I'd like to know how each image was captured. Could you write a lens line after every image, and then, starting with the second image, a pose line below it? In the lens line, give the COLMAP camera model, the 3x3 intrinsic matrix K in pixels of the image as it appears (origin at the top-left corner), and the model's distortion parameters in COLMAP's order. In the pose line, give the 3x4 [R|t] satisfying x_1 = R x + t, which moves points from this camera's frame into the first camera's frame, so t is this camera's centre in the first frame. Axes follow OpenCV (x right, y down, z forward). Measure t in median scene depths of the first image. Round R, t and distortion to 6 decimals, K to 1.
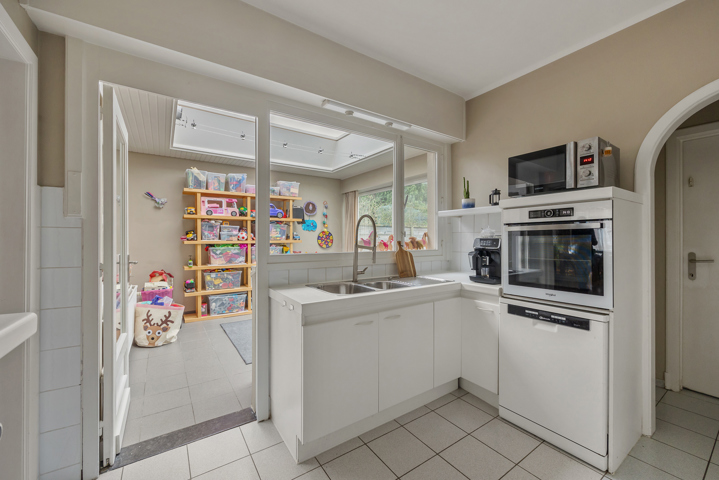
lens RADIAL K [[289.8, 0, 360.5], [0, 289.8, 238.7], [0, 0, 1]] dist [0.000471, -0.001327]
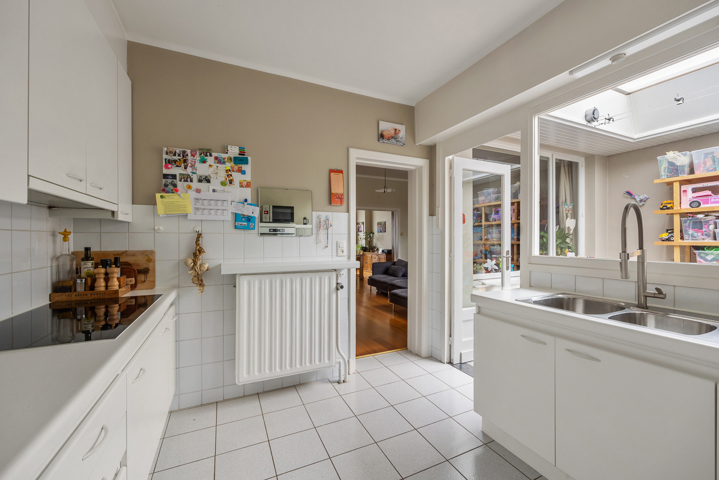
lens RADIAL K [[289.8, 0, 352.4], [0, 289.8, 239.7], [0, 0, 1]] dist [0.000471, -0.001327]
pose [[-0.177763, 0.002815, -0.984069, 0.374622], [0.003617, 0.999991, 0.002207, -0.002492], [0.984067, -0.003168, -0.177772, 0.249845]]
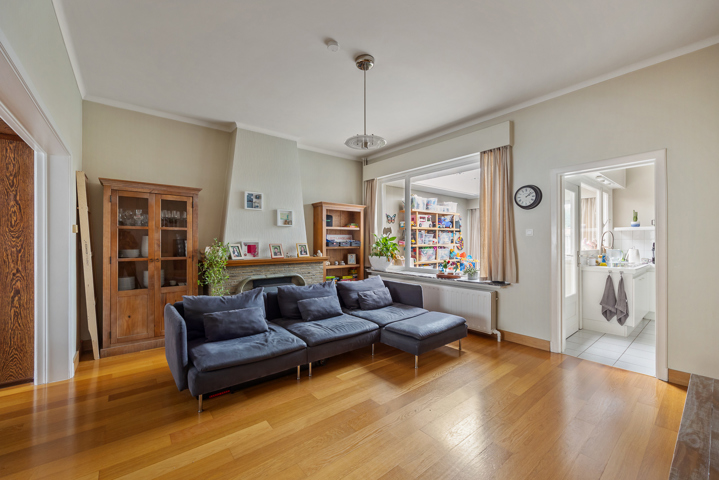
lens RADIAL K [[289.8, 0, 359.5], [0, 289.8, 242.6], [0, 0, 1]] dist [0.000471, -0.001327]
pose [[0.996067, -0.000466, 0.088600, -0.939757], [0.000279, 0.999998, 0.002120, -0.005256], [-0.088601, -0.002087, 0.996065, -0.412404]]
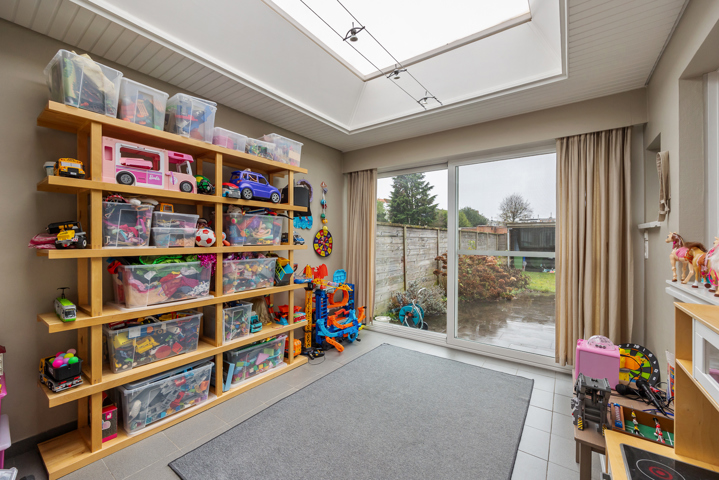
lens RADIAL K [[289.8, 0, 357.3], [0, 289.8, 238.7], [0, 0, 1]] dist [0.000471, -0.001327]
pose [[0.942856, 0.005686, 0.333153, -0.345926], [-0.004804, 0.999982, -0.003471, -0.006622], [-0.333167, 0.001672, 0.942866, 0.504791]]
